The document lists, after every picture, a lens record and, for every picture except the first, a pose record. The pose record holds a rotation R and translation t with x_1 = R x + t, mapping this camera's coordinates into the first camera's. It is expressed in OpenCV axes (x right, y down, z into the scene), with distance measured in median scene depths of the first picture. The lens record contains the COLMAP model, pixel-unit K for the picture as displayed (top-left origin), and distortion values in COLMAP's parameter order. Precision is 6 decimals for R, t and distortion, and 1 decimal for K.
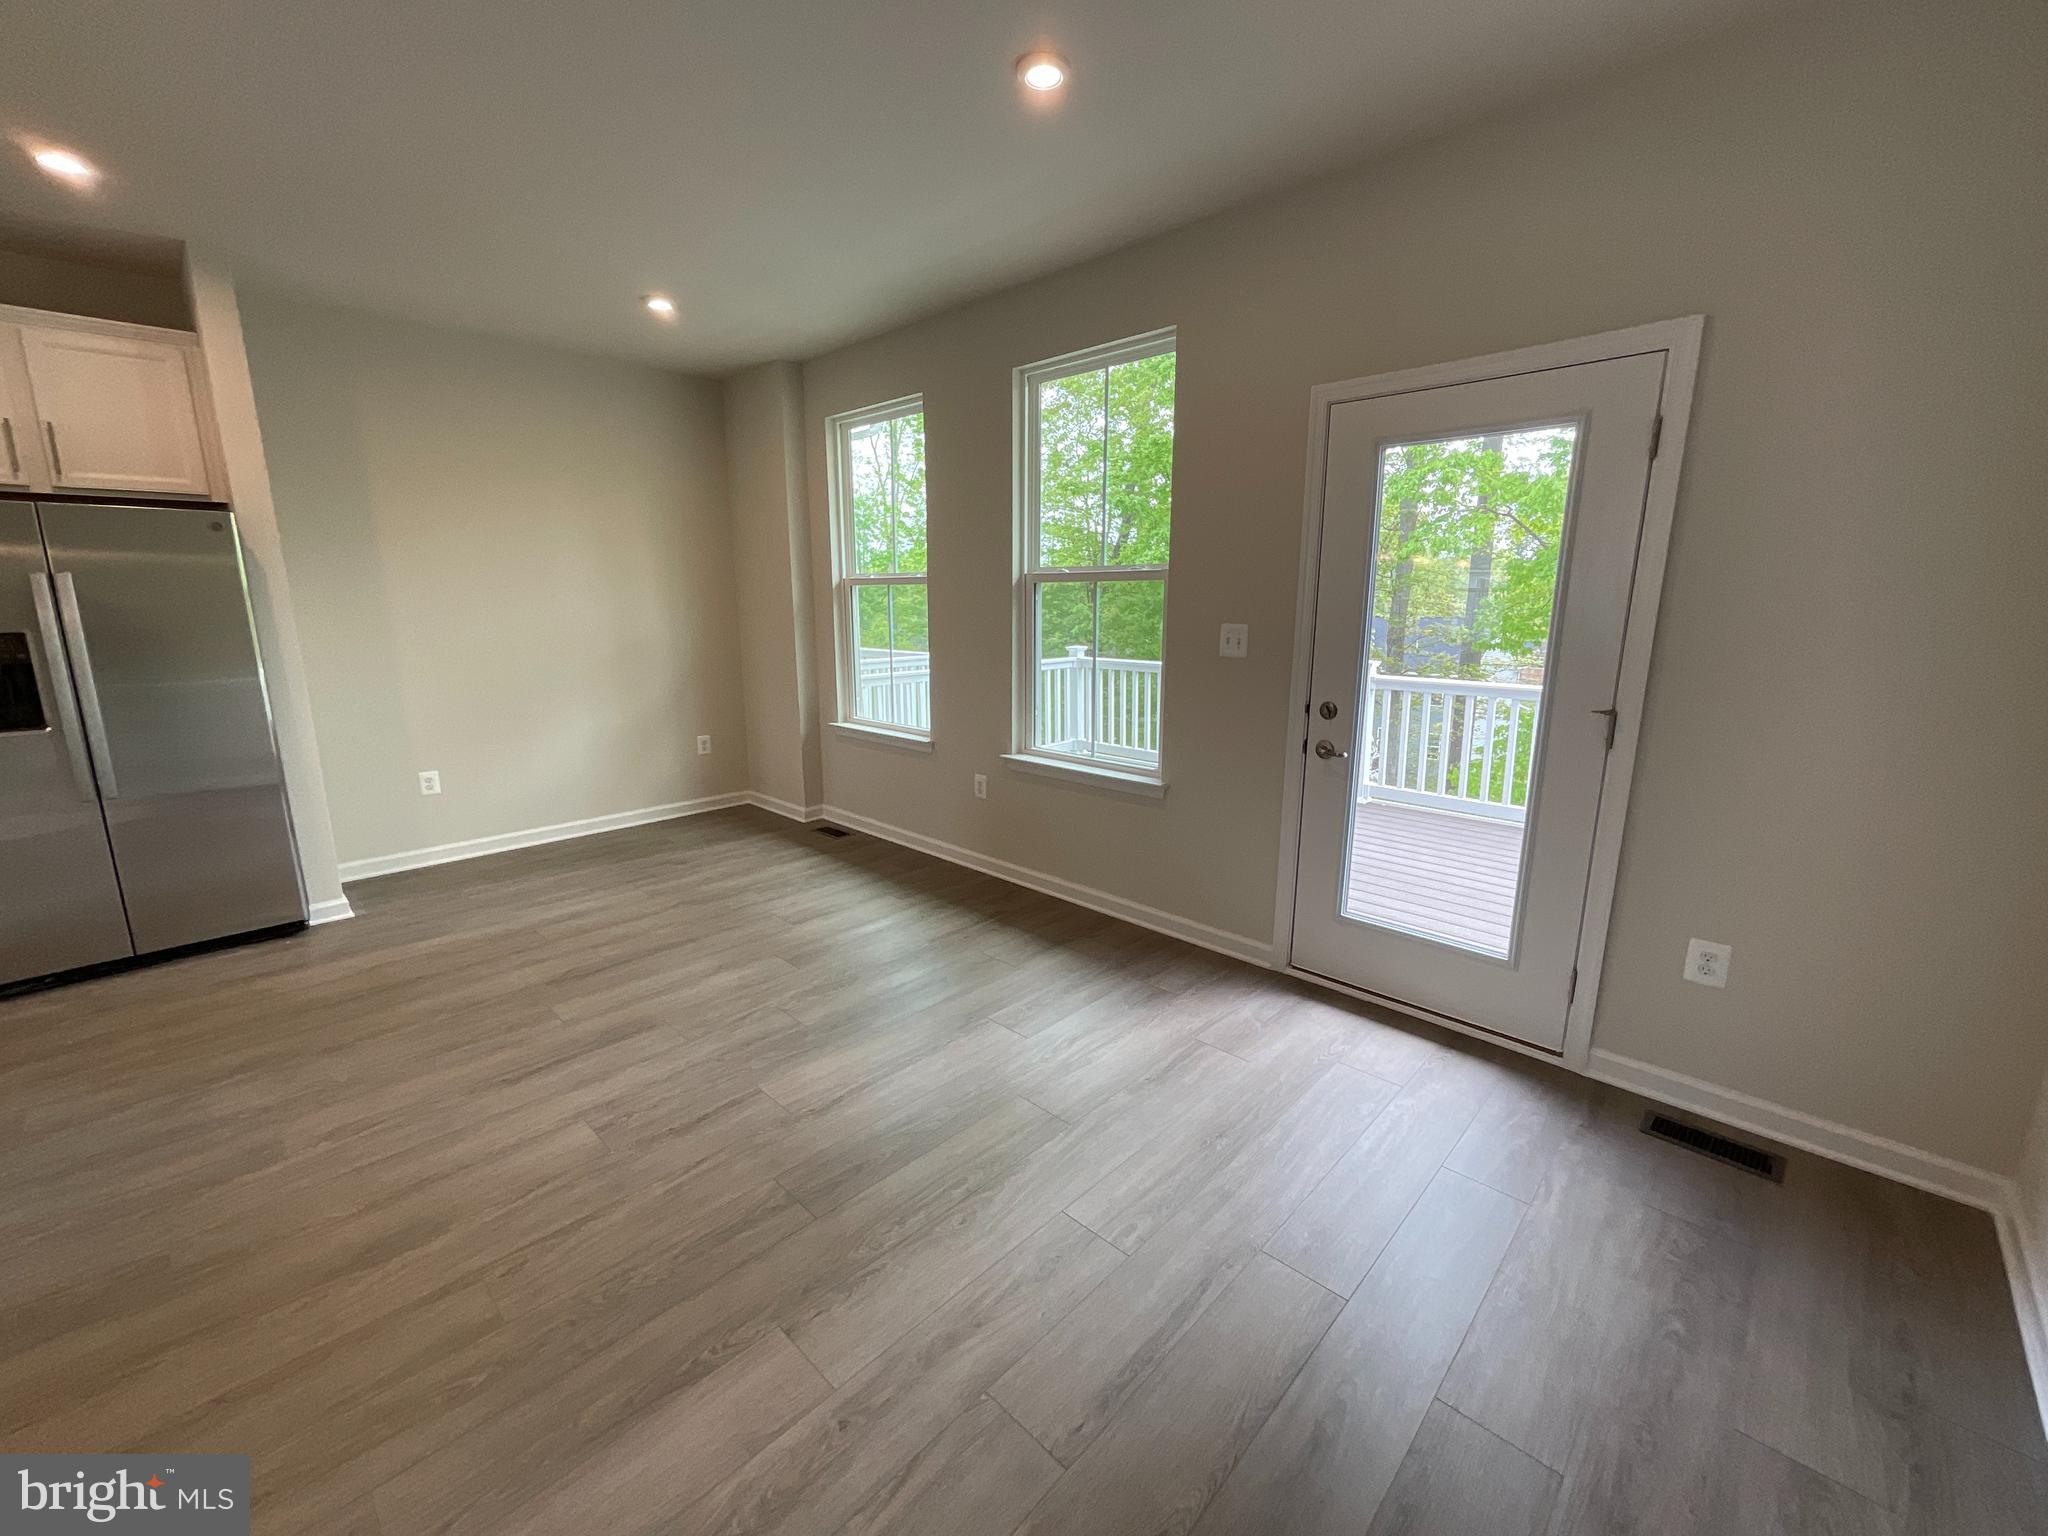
lens RADIAL K [[826.5, 0, 1024.0], [0, 826.5, 768.0], [0, 0, 1]] dist [-0.000812, -0.000221]
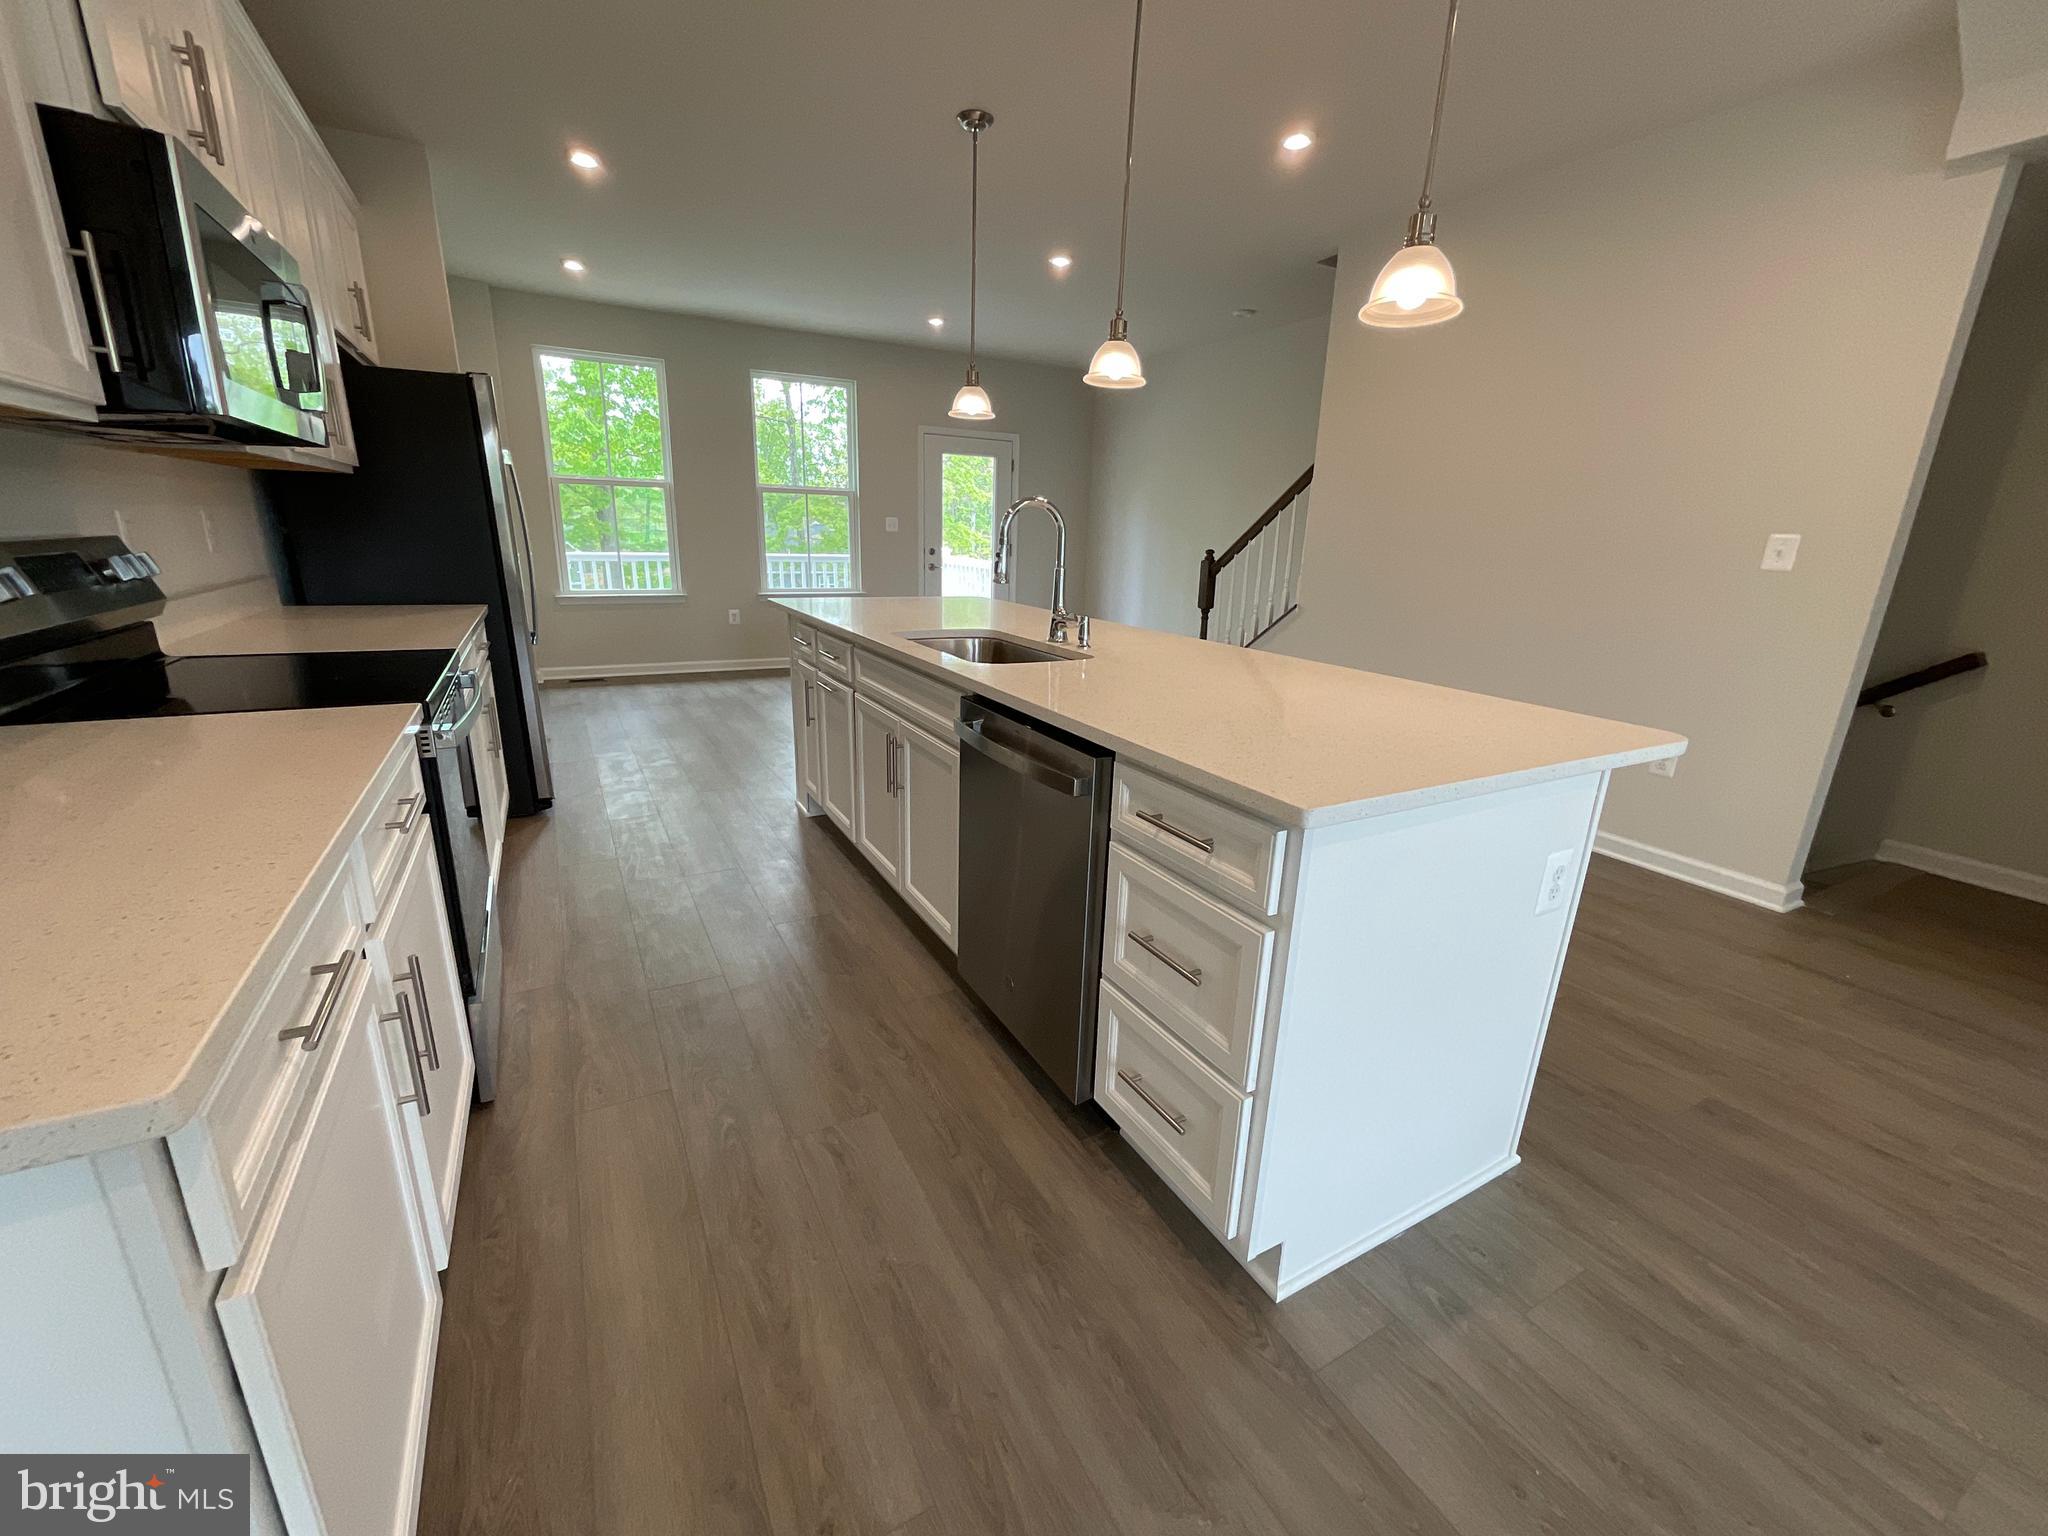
lens RADIAL K [[831.7, 0, 1024.0], [0, 831.7, 768.0], [0, 0, 1]] dist [-0.000877, -0.000665]
pose [[0.286233, -0.256425, 0.923210, -1.824638], [0.168188, 0.962010, 0.215056, 0.062256], [-0.943283, 0.093717, 0.318487, -0.048303]]
